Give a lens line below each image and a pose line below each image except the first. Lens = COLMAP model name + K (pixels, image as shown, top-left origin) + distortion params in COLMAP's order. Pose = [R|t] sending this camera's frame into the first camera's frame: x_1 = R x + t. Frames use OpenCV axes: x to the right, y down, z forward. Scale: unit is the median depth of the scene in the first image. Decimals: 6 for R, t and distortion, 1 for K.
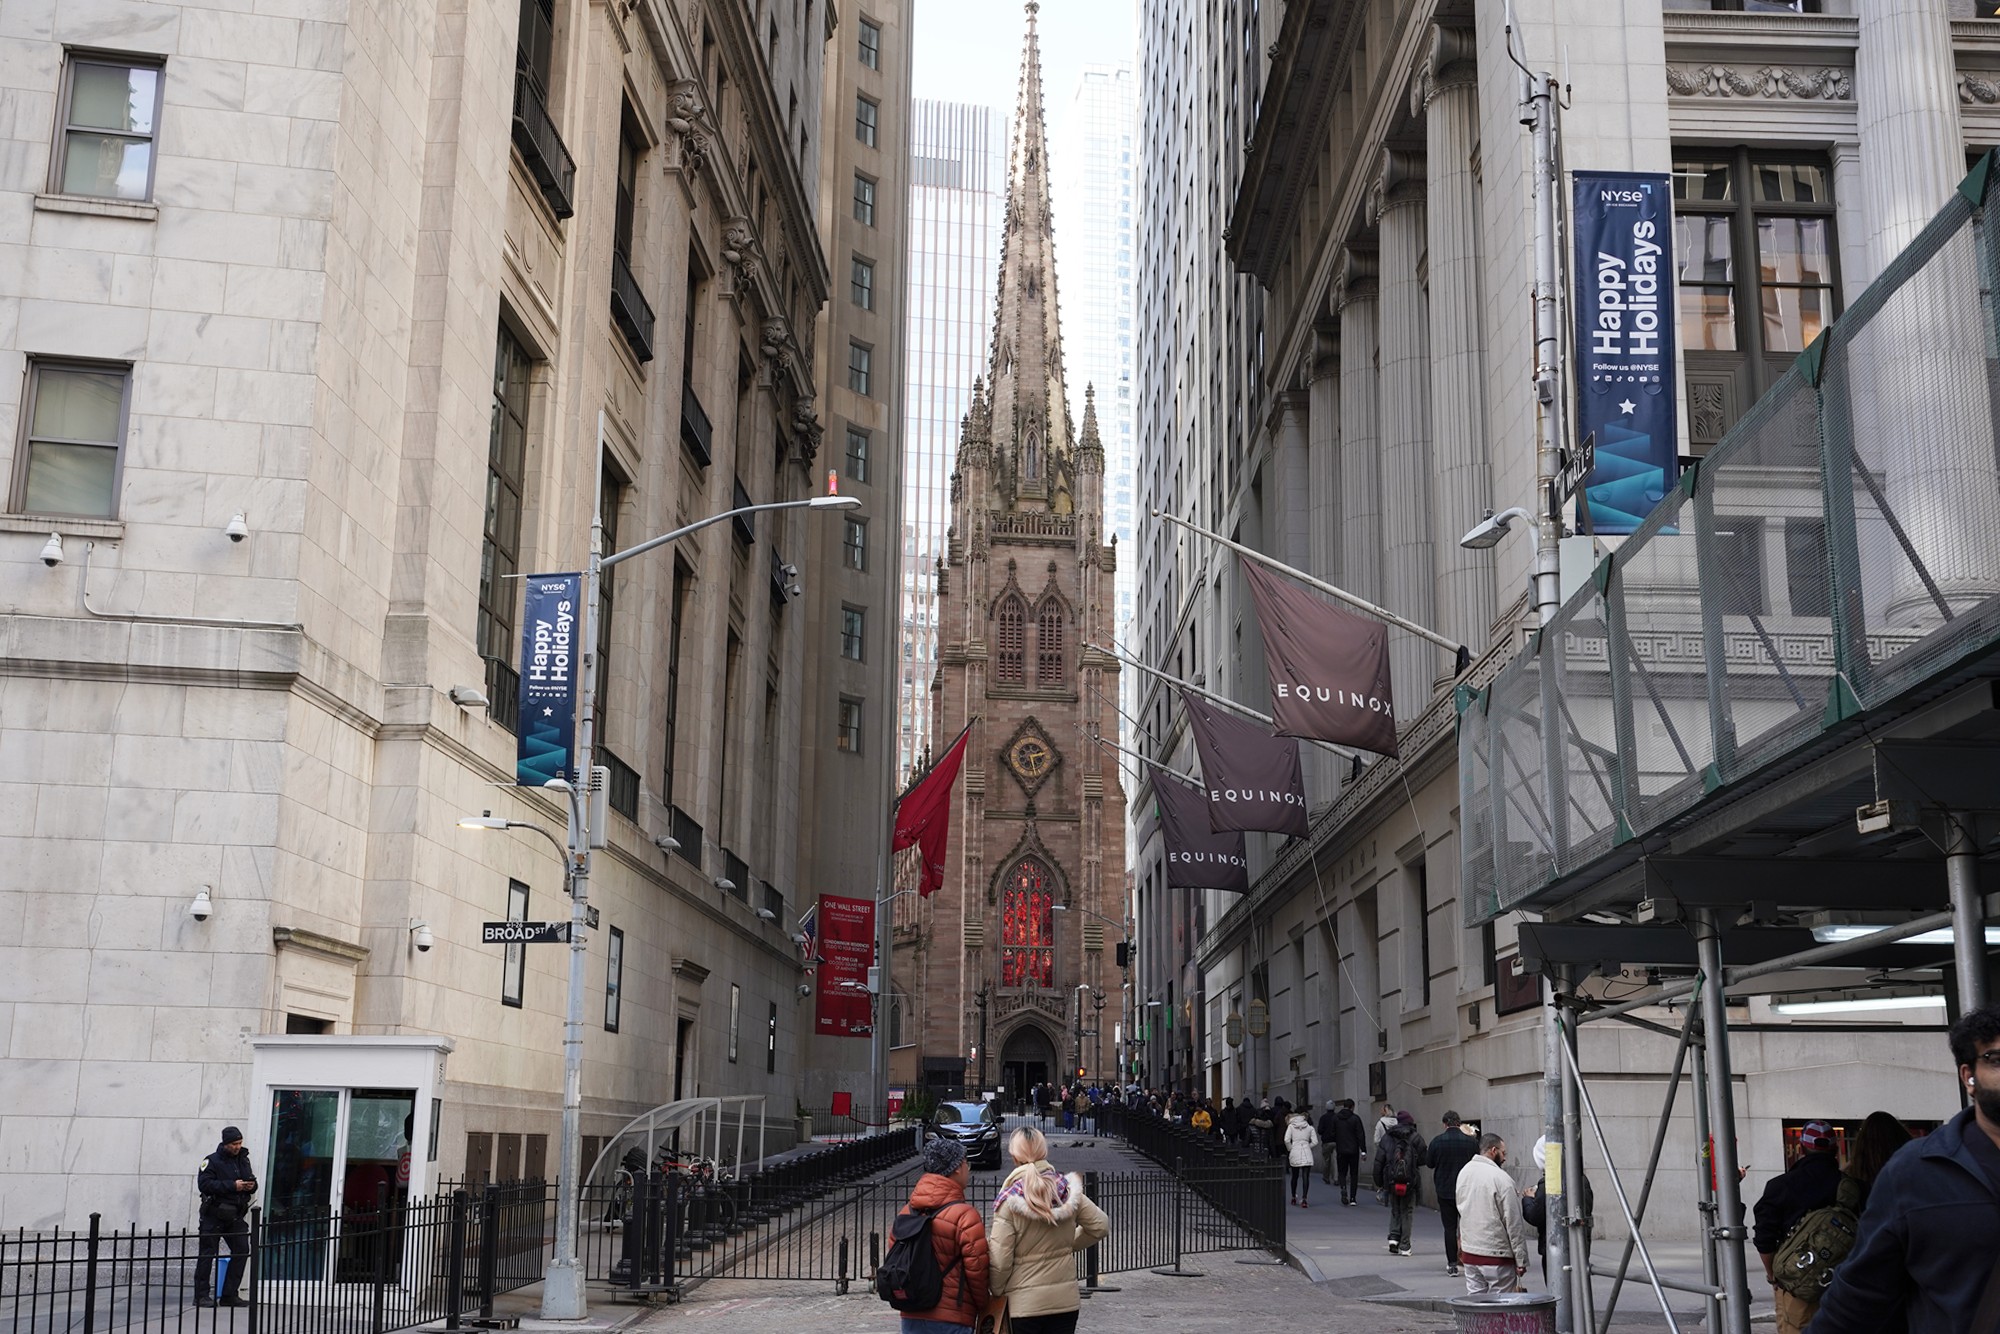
lens RADIAL K [[2122.1, 0, 996.2], [0, 2122.1, 668.8], [0, 0, 1]] dist [-0.018356, 0.000000]
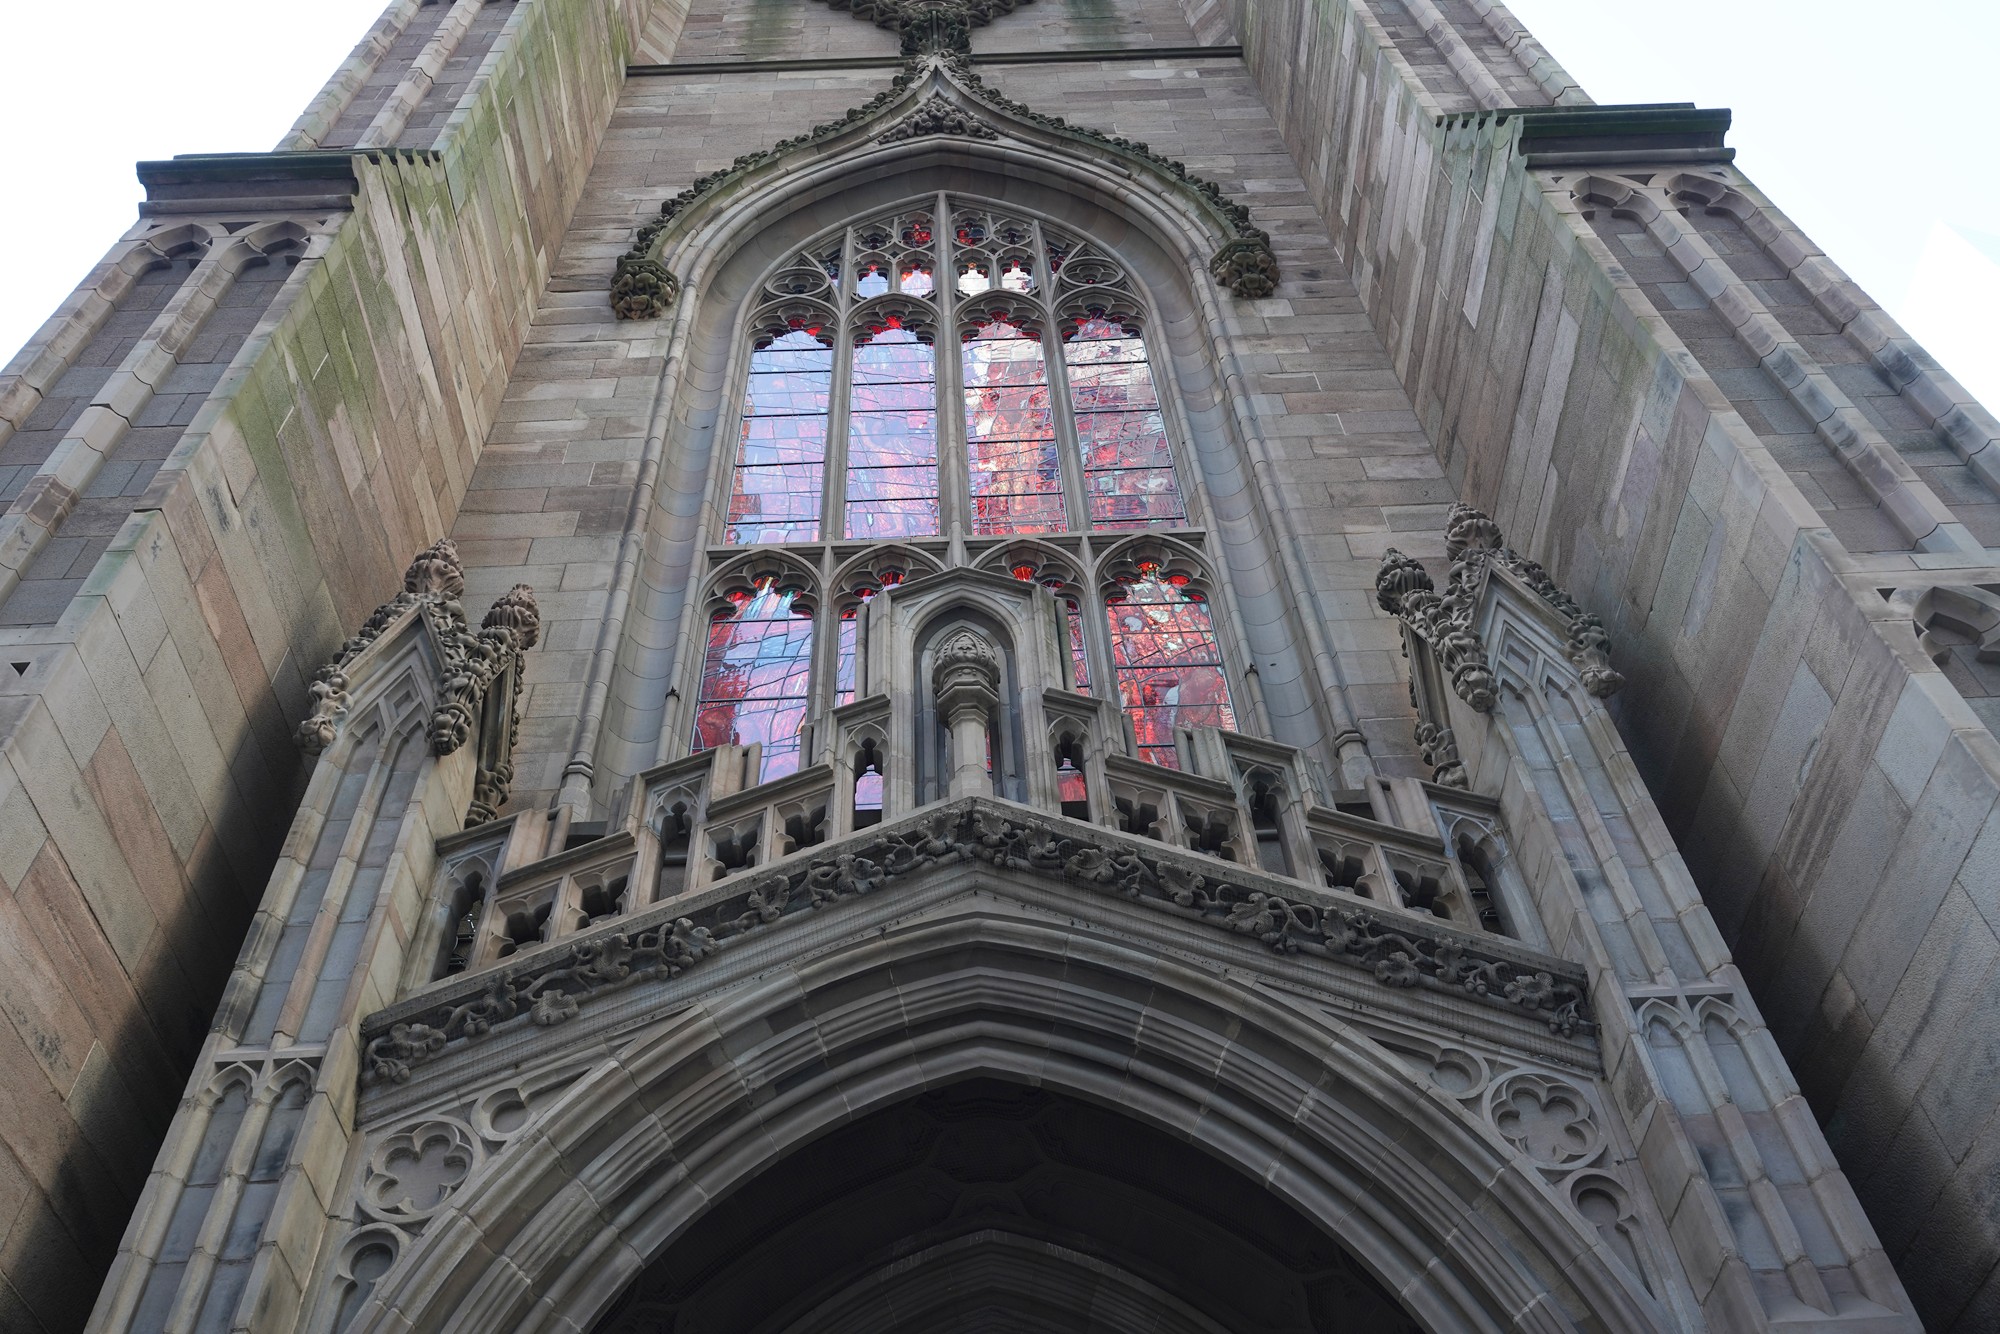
lens RADIAL K [[1591.6, 0, 990.6], [0, 1591.6, 698.2], [0, 0, 1]] dist [-0.004867, 0.003262]
pose [[0.988191, -0.145444, -0.048217, 0.019002], [0.085652, 0.785246, -0.613231, 0.182059], [0.127053, 0.601860, 0.788430, 0.924175]]
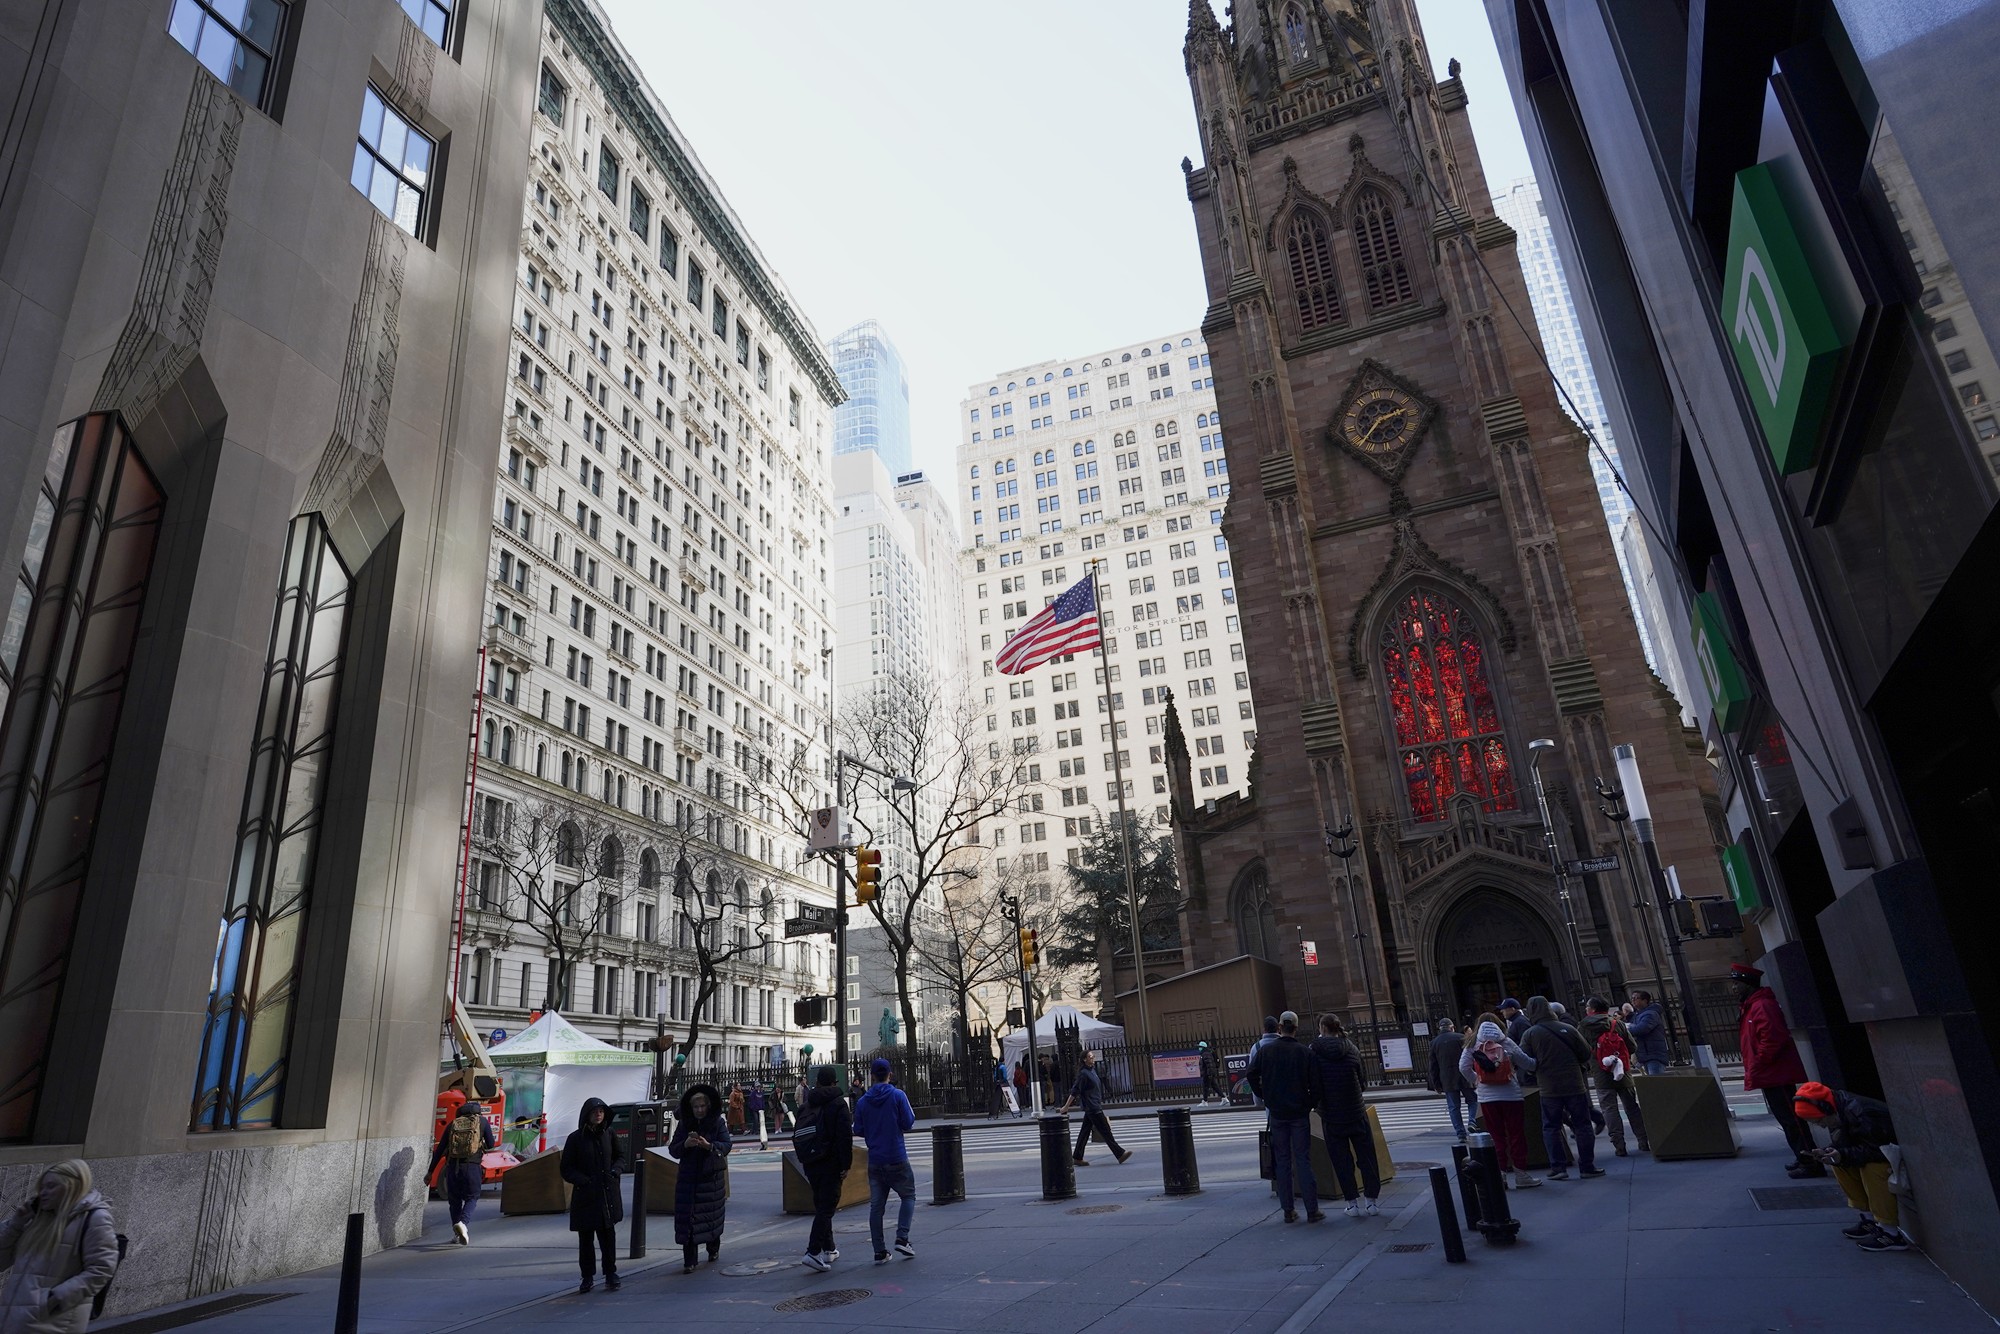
lens RADIAL K [[1120.3, 0, 992.1], [0, 1120.3, 676.2], [0, 0, 1]] dist [-0.013623, 0.007538]
pose [[0.860290, -0.240442, -0.449542, 0.044757], [0.185581, 0.968994, -0.163129, 0.136795], [0.474827, 0.056912, 0.878237, 0.689743]]
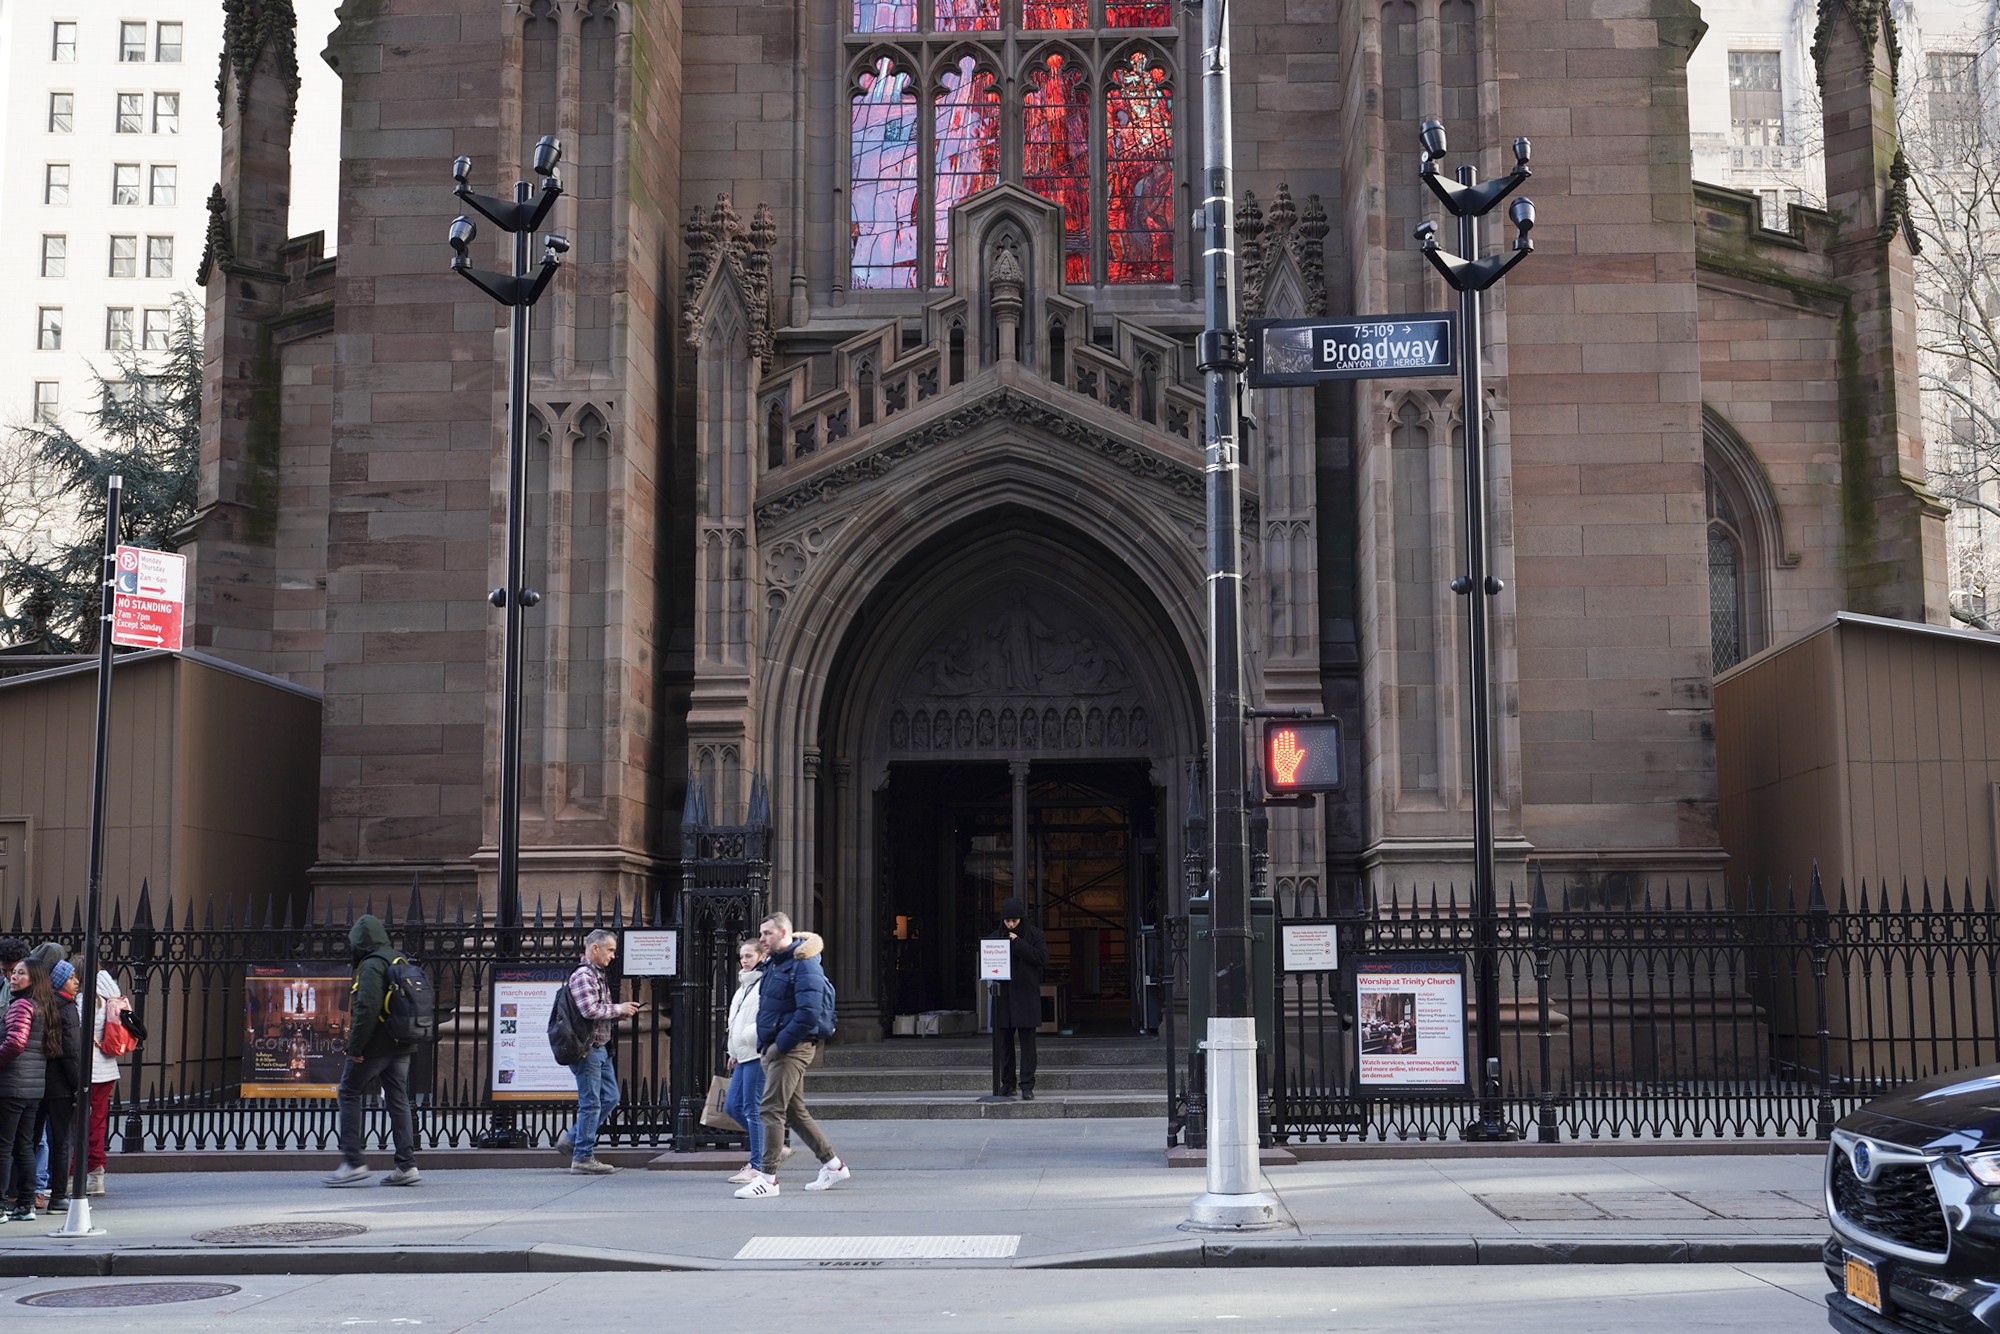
lens RADIAL K [[2240.7, 0, 1082.6], [0, 2240.7, 695.1], [0, 0, 1]] dist [-0.011142, 0.000000]
pose [[0.989203, -0.039863, -0.141027, 0.040728], [0.053418, 0.994169, 0.093674, 0.160936], [0.136470, -0.100196, 0.985564, 0.817231]]
